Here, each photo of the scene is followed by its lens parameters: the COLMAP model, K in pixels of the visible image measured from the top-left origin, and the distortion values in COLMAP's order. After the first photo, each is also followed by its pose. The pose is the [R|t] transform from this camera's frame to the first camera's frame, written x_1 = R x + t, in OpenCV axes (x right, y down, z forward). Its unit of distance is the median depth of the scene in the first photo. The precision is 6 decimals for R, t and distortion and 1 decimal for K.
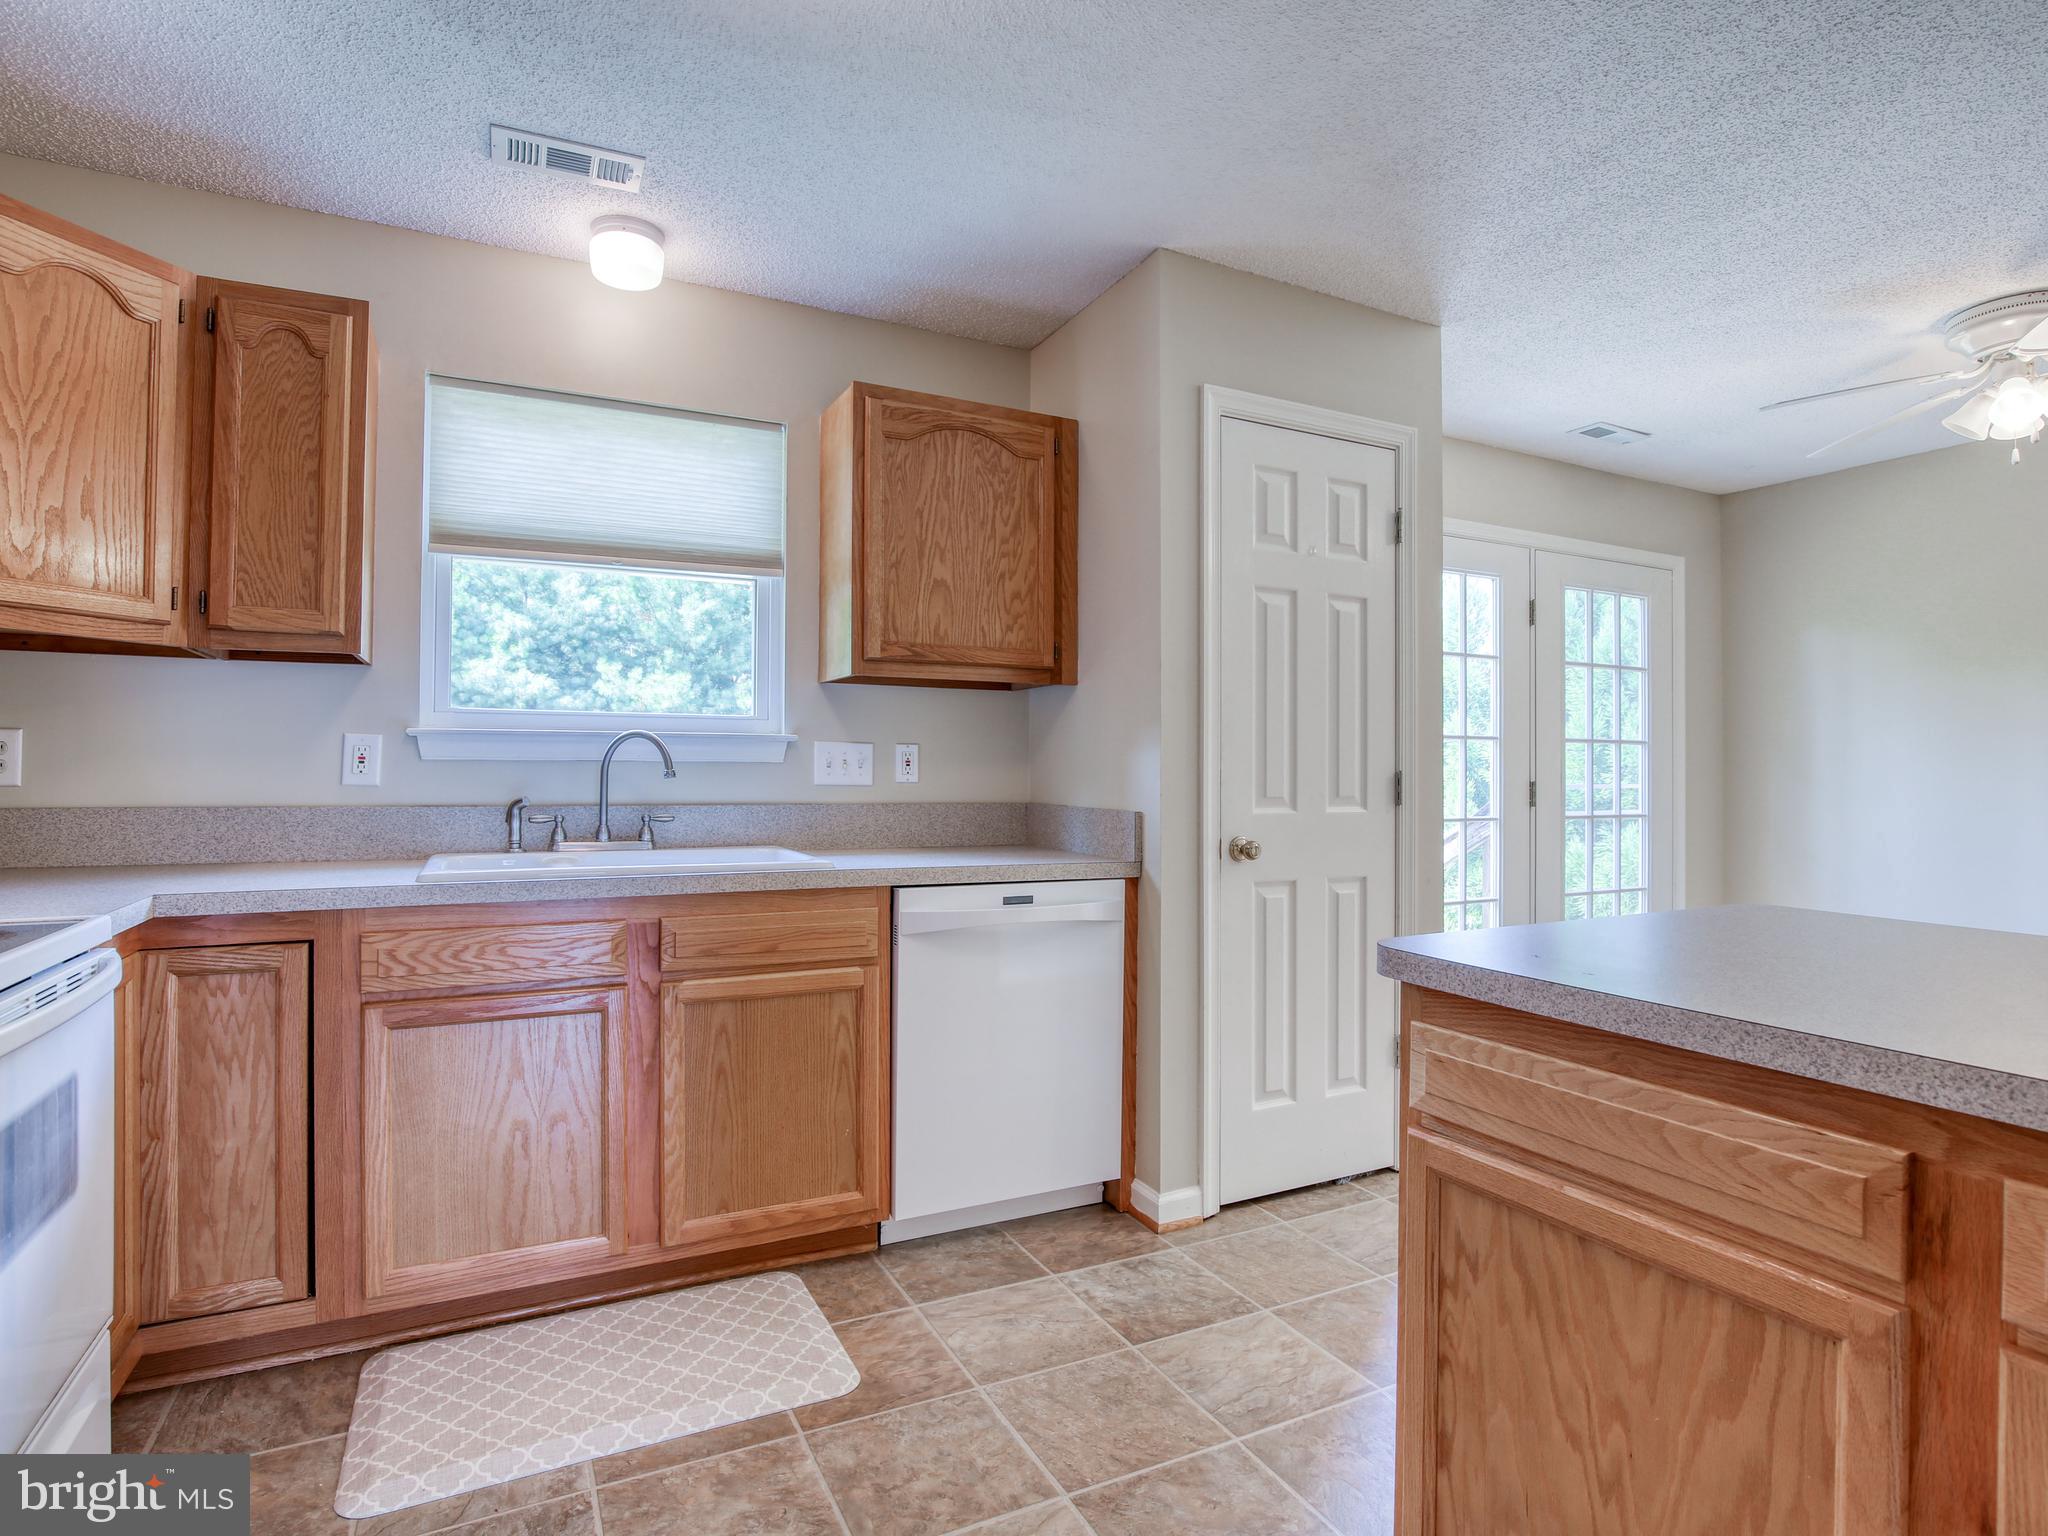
lens RADIAL K [[1031.9, 0, 1048.5], [0, 1031.9, 762.9], [0, 0, 1]] dist [-0.027957, 0.002510]
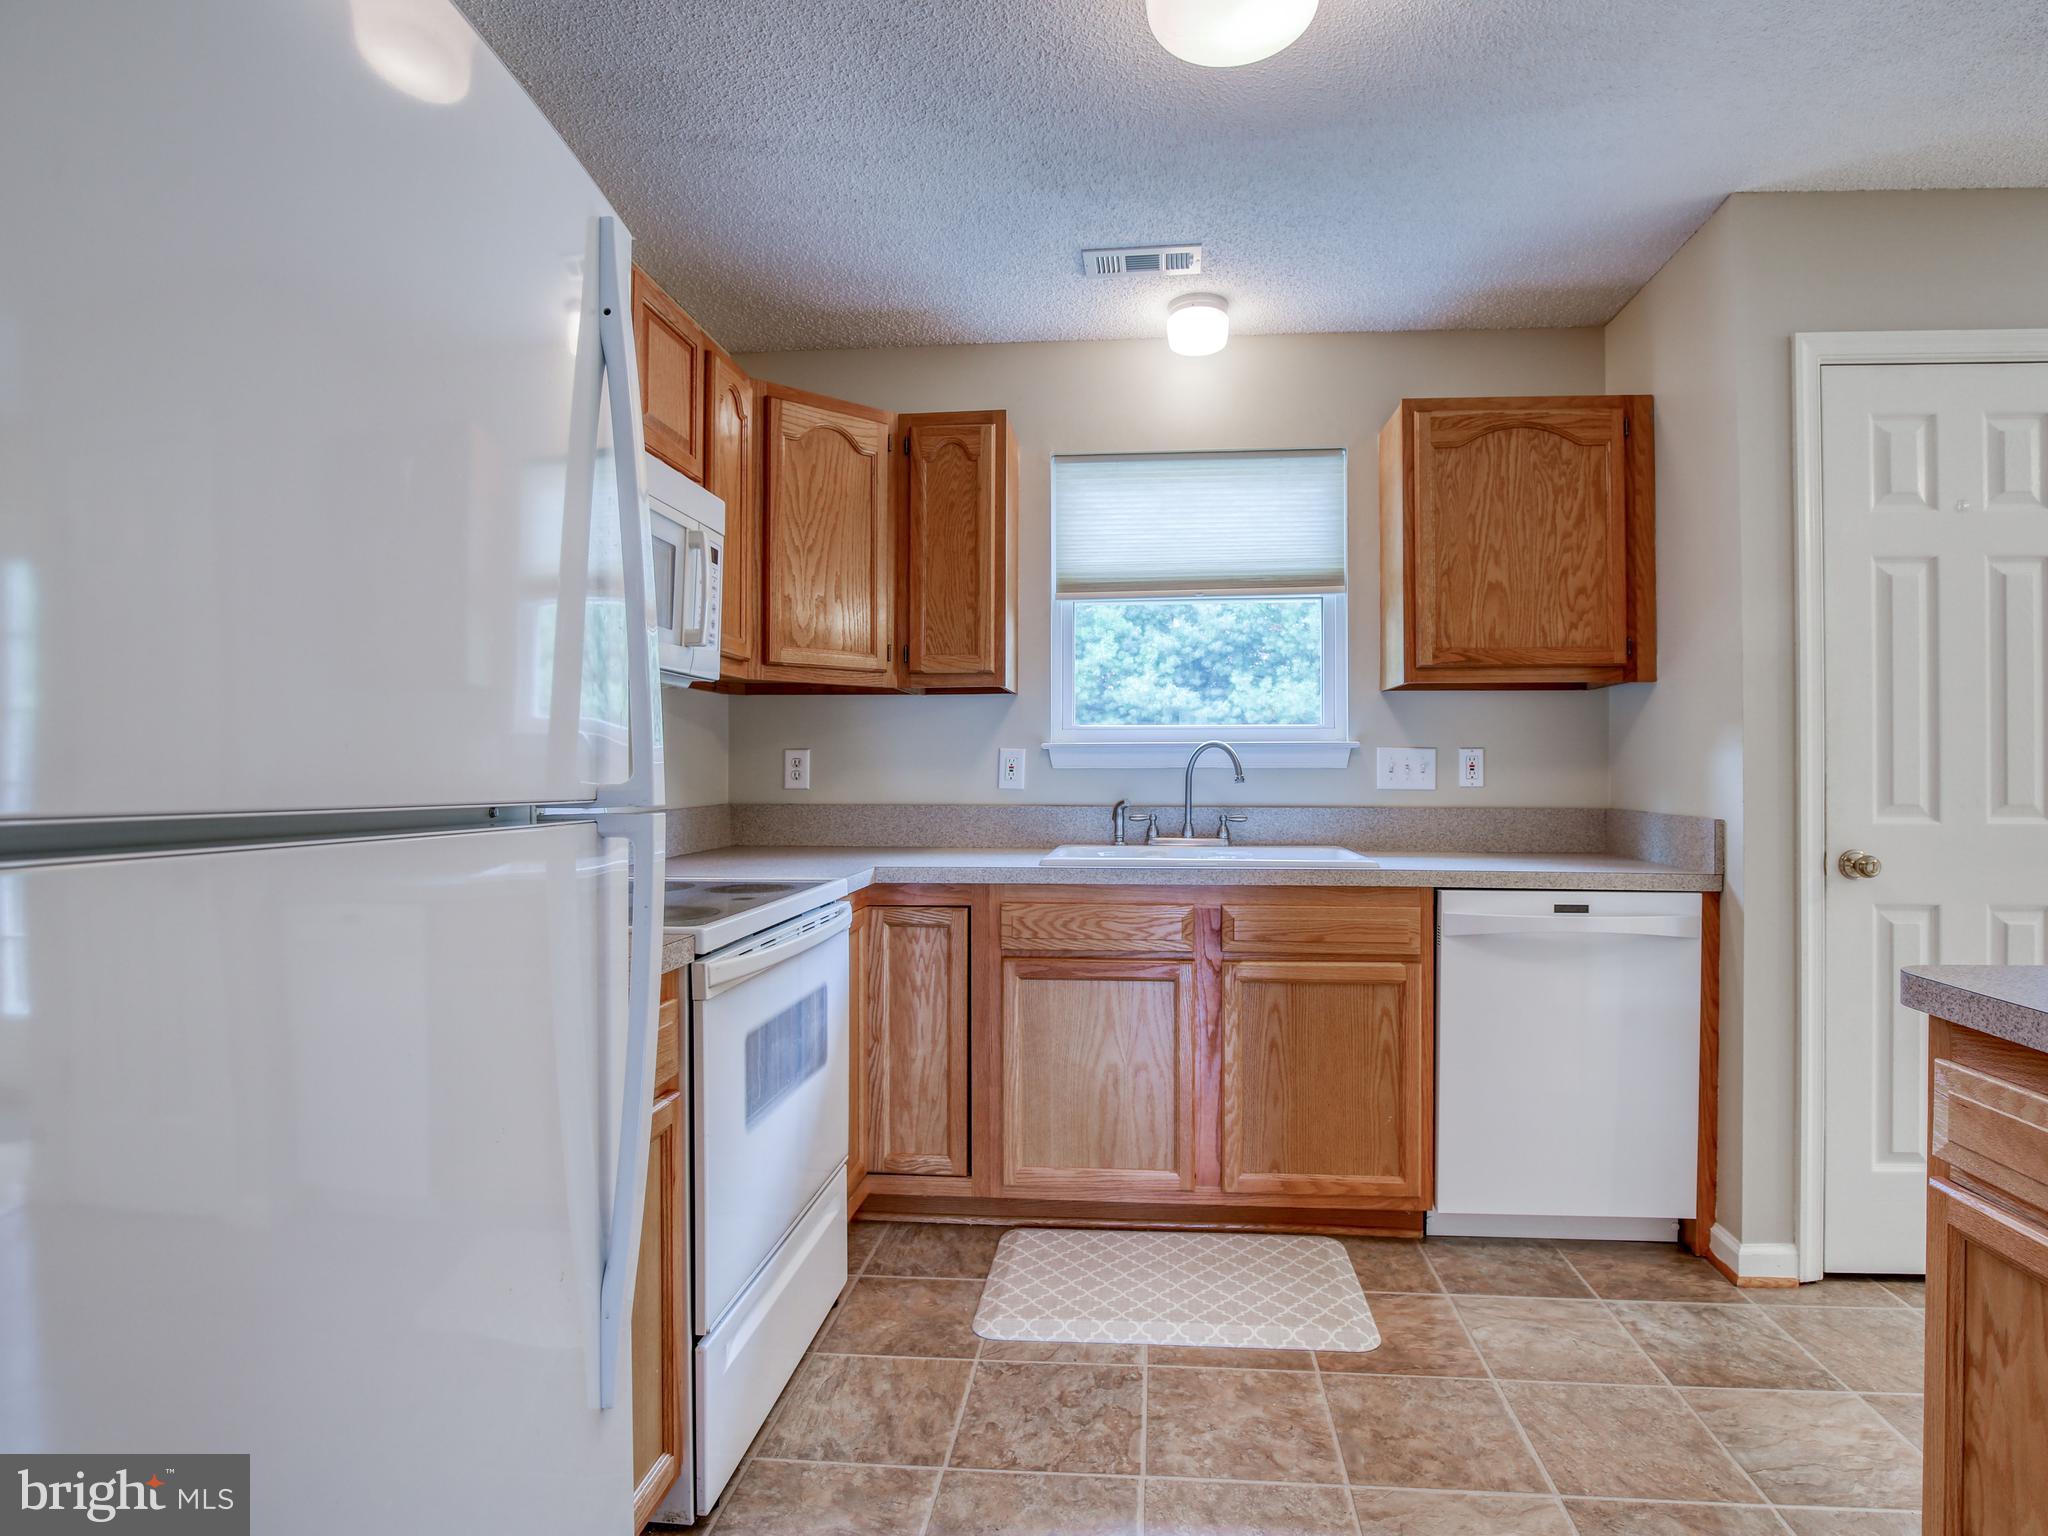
lens RADIAL K [[1056.0, 0, 1121.7], [0, 1056.0, 770.4], [0, 0, 1]] dist [-0.028118, 0.002898]
pose [[0.862667, -0.006862, -0.505726, 0.120148], [0.008800, 0.999960, 0.001443, -0.001913], [0.505696, -0.005695, 0.862693, -0.070526]]
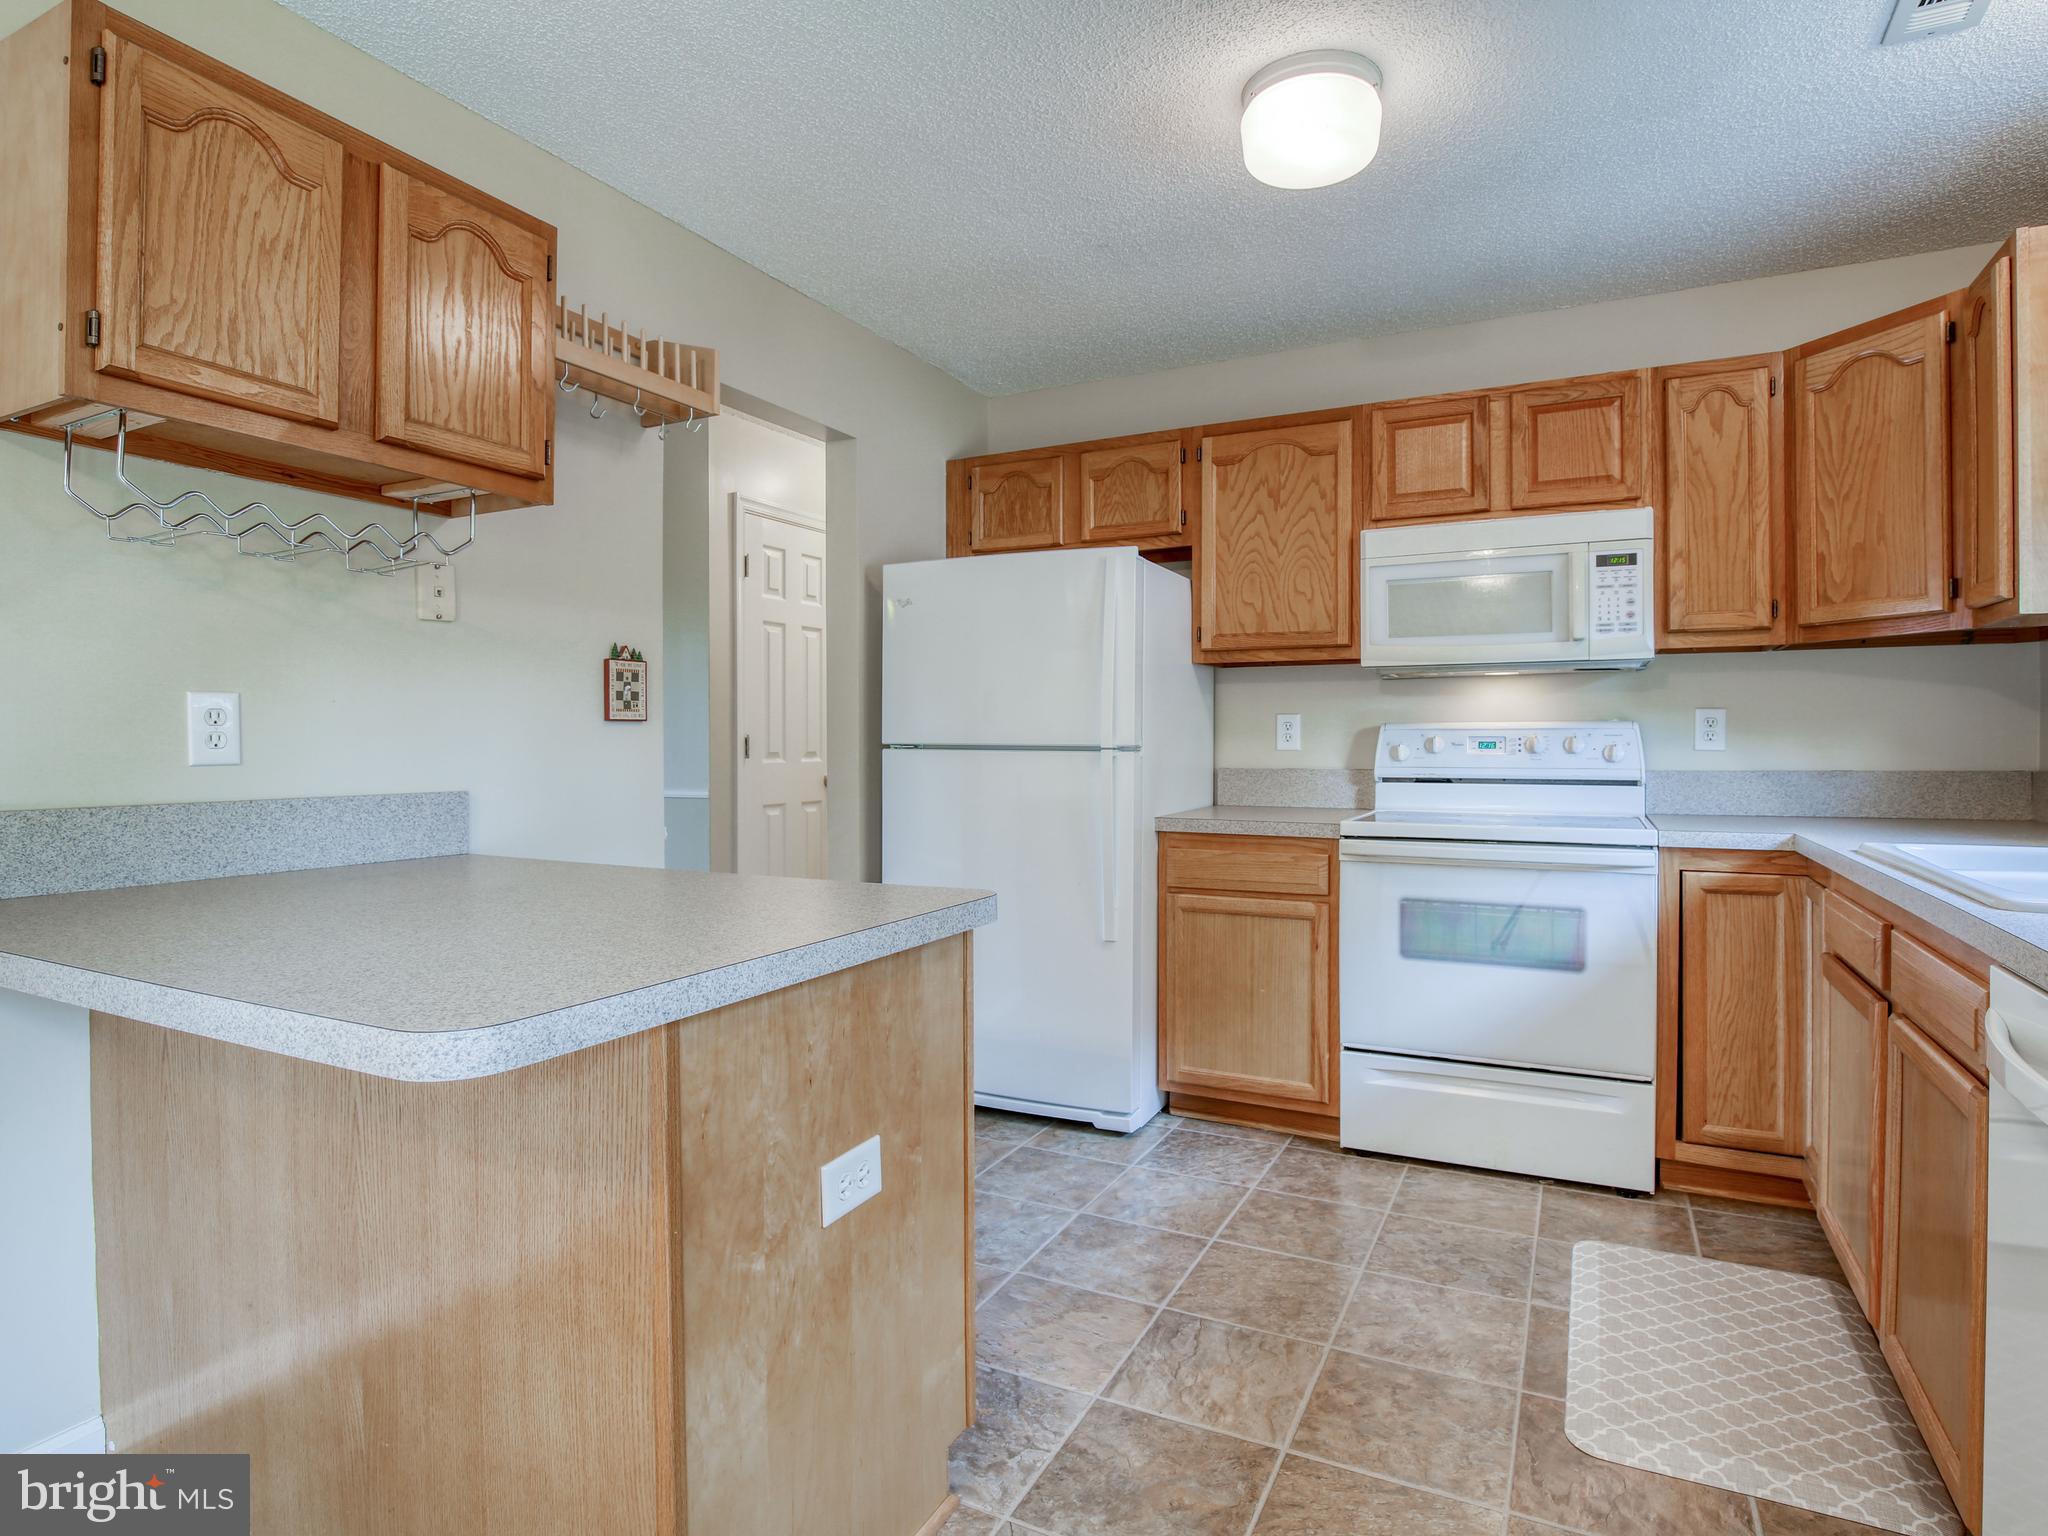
lens RADIAL K [[1112.7, 0, 1018.5], [0, 1112.7, 747.2], [0, 0, 1]] dist [-0.023456, 0.001444]
pose [[-0.813033, 0.001866, -0.582215, 0.627706], [0.002144, 0.999998, 0.000211, 0.011194], [0.582214, -0.001077, -0.813035, 1.254553]]
